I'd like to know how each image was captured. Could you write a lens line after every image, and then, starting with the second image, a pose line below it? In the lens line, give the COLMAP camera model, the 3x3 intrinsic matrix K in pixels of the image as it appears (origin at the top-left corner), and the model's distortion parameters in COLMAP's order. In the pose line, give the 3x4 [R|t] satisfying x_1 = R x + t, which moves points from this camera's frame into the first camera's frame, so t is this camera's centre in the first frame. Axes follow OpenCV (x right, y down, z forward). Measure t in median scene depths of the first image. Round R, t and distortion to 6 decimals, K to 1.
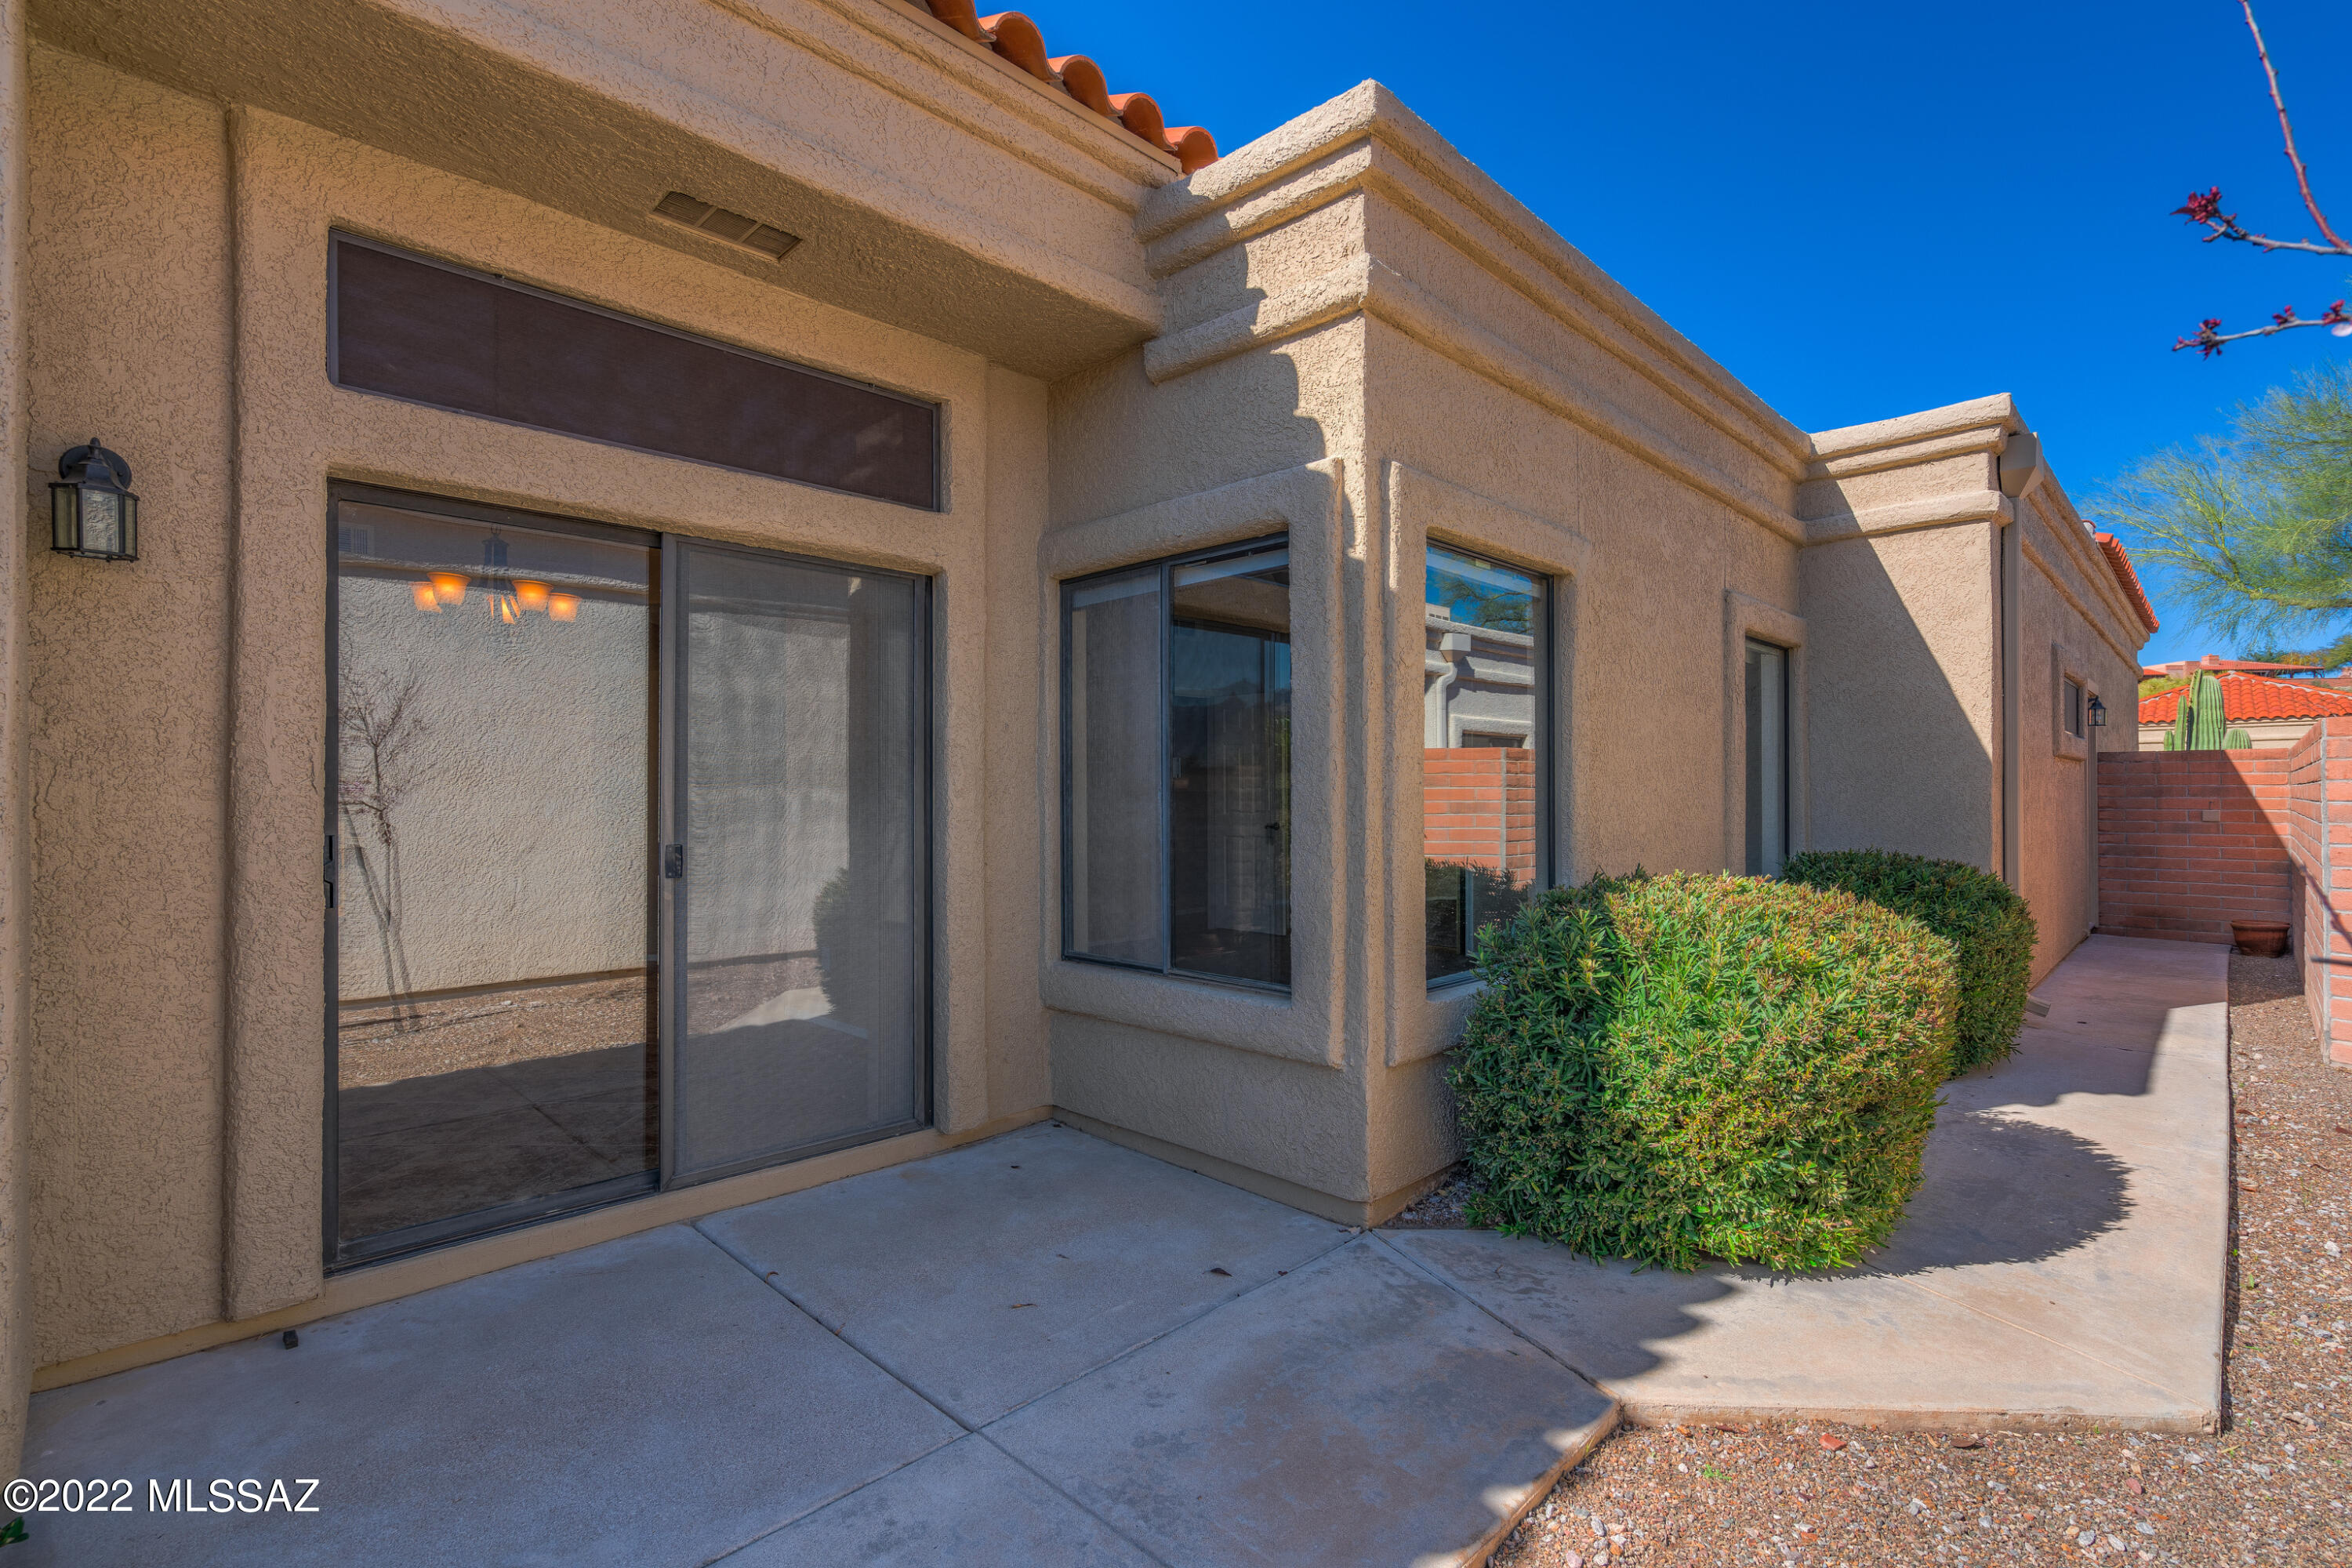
lens RADIAL K [[1087.9, 0, 1176.0], [0, 1087.9, 784.0], [0, 0, 1]] dist [-0.000897, -0.000045]
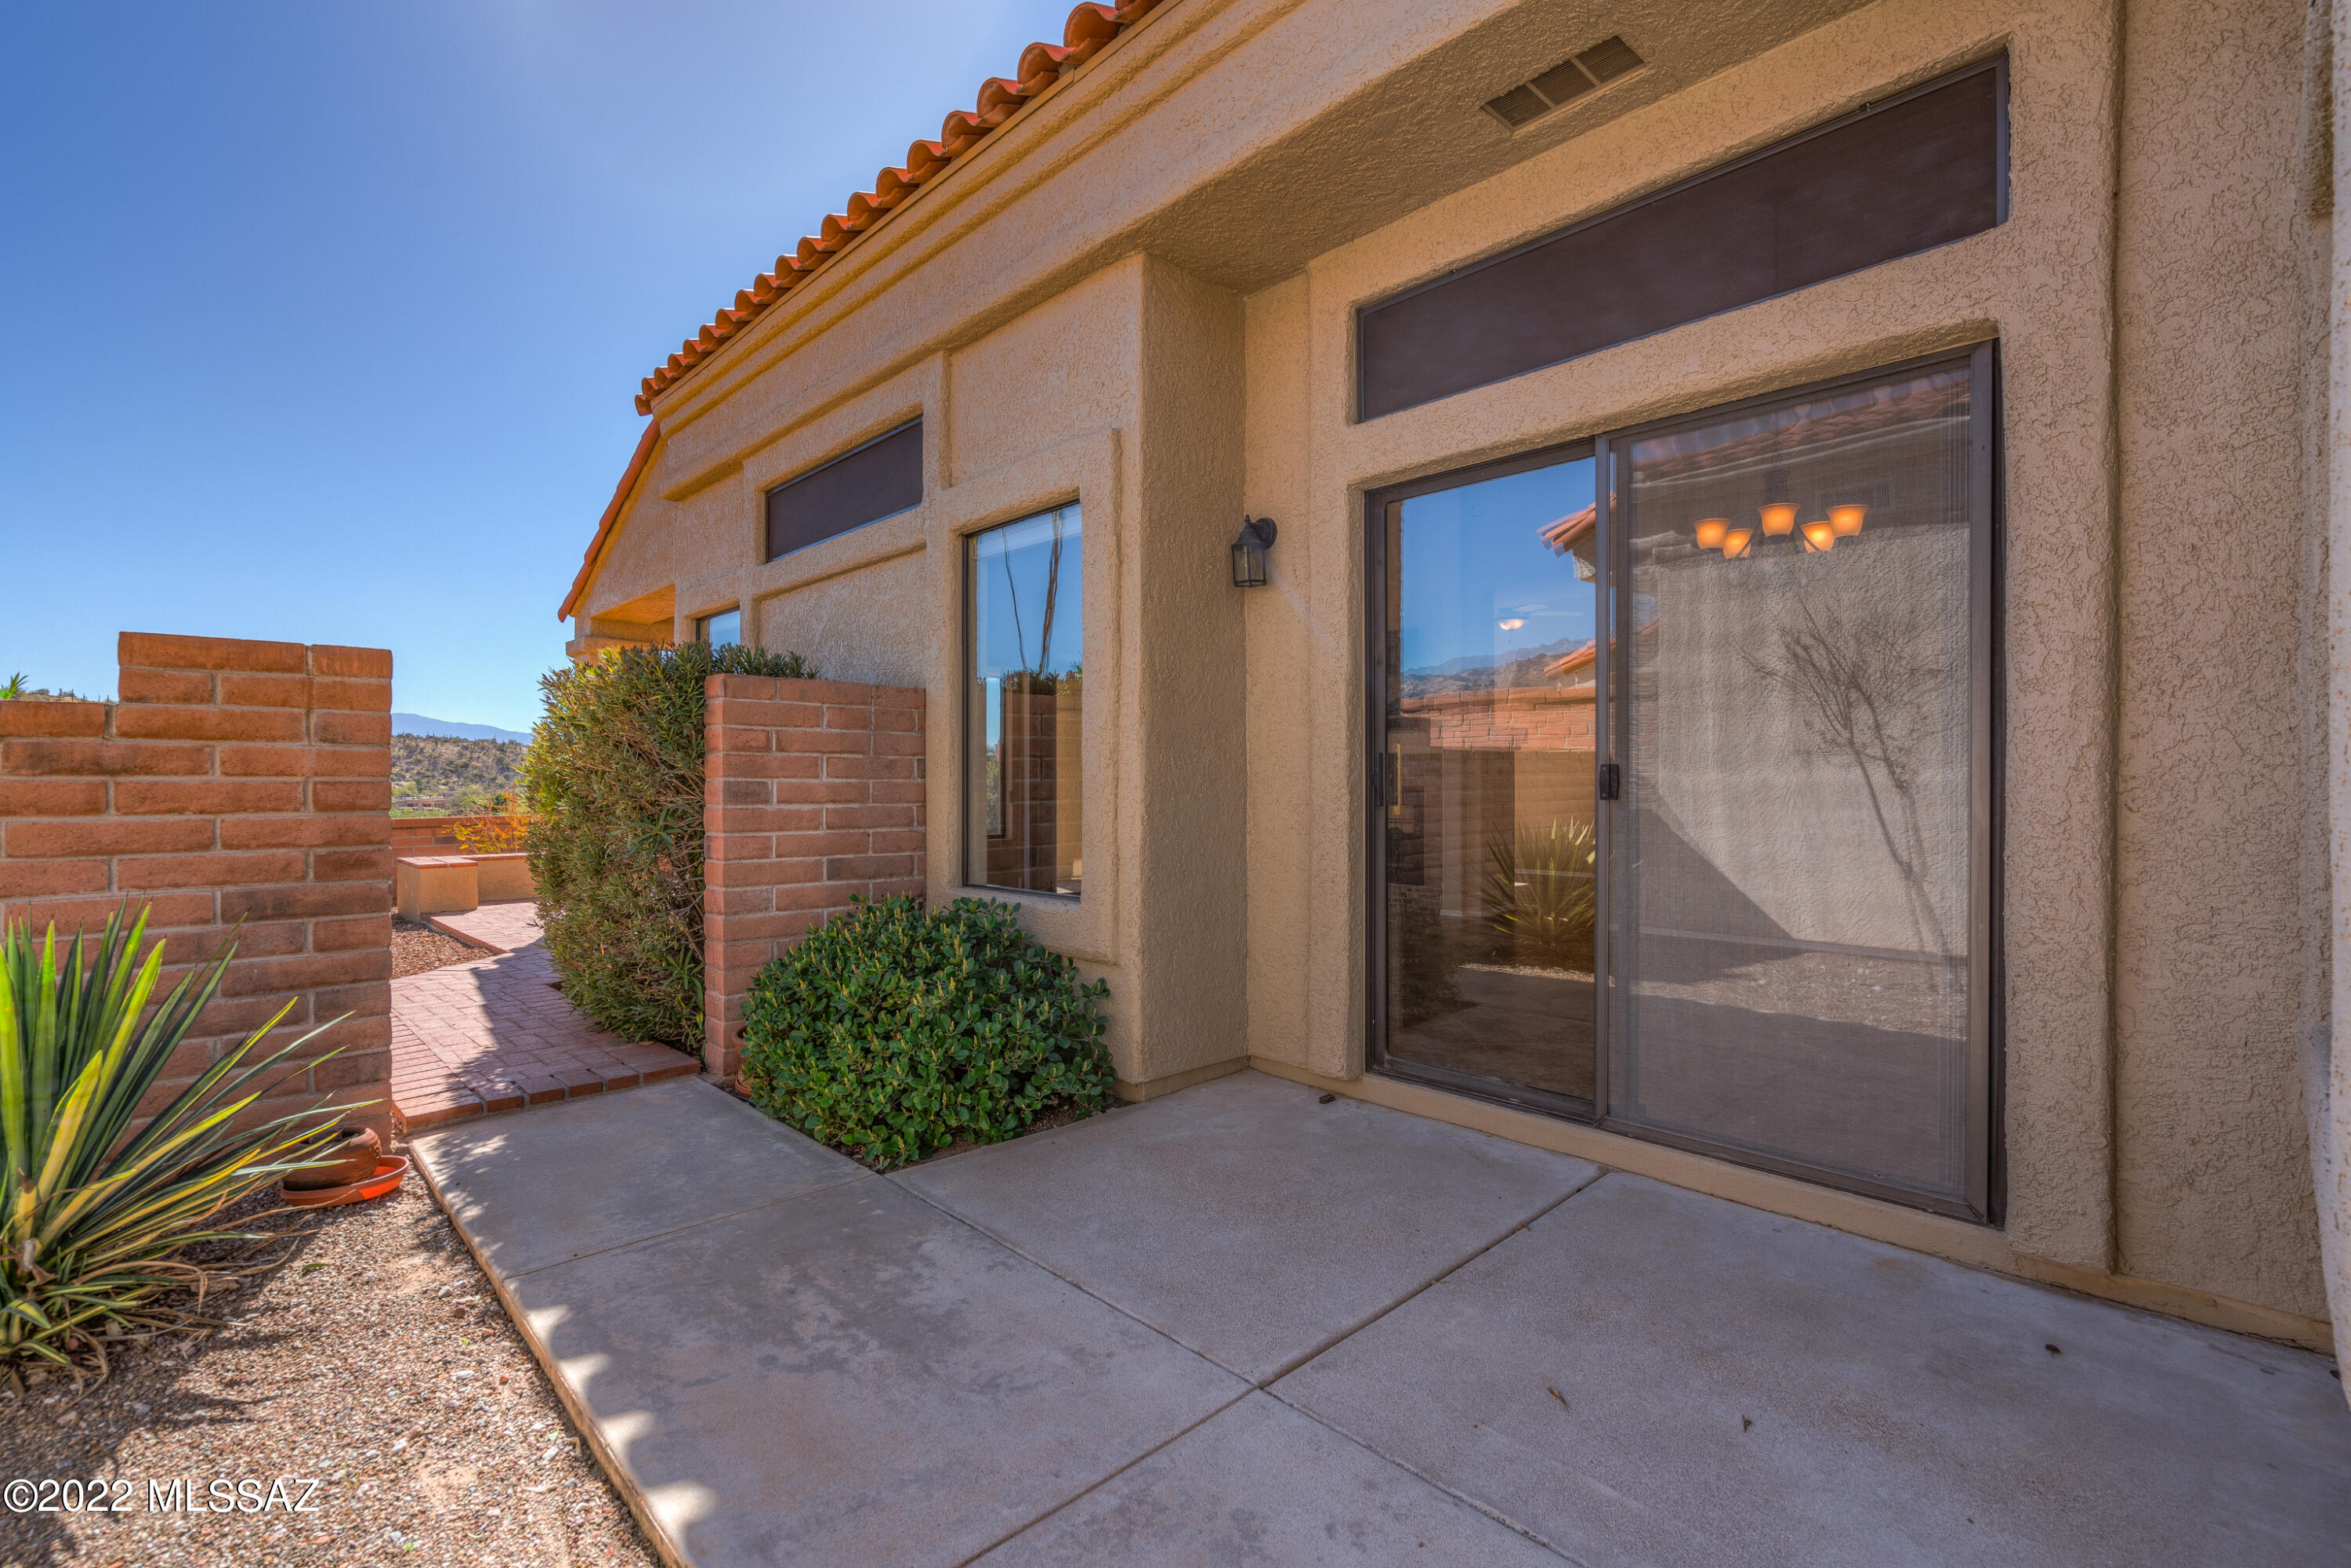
lens RADIAL K [[1060.6, 0, 1177.0], [0, 1060.6, 785.7], [0, 0, 1]] dist [-0.003209, 0.001179]
pose [[-0.035234, 0.003020, -0.999375, 0.490008], [0.010476, 0.999942, 0.002652, 0.071182], [0.999324, -0.010376, -0.035263, 0.694788]]
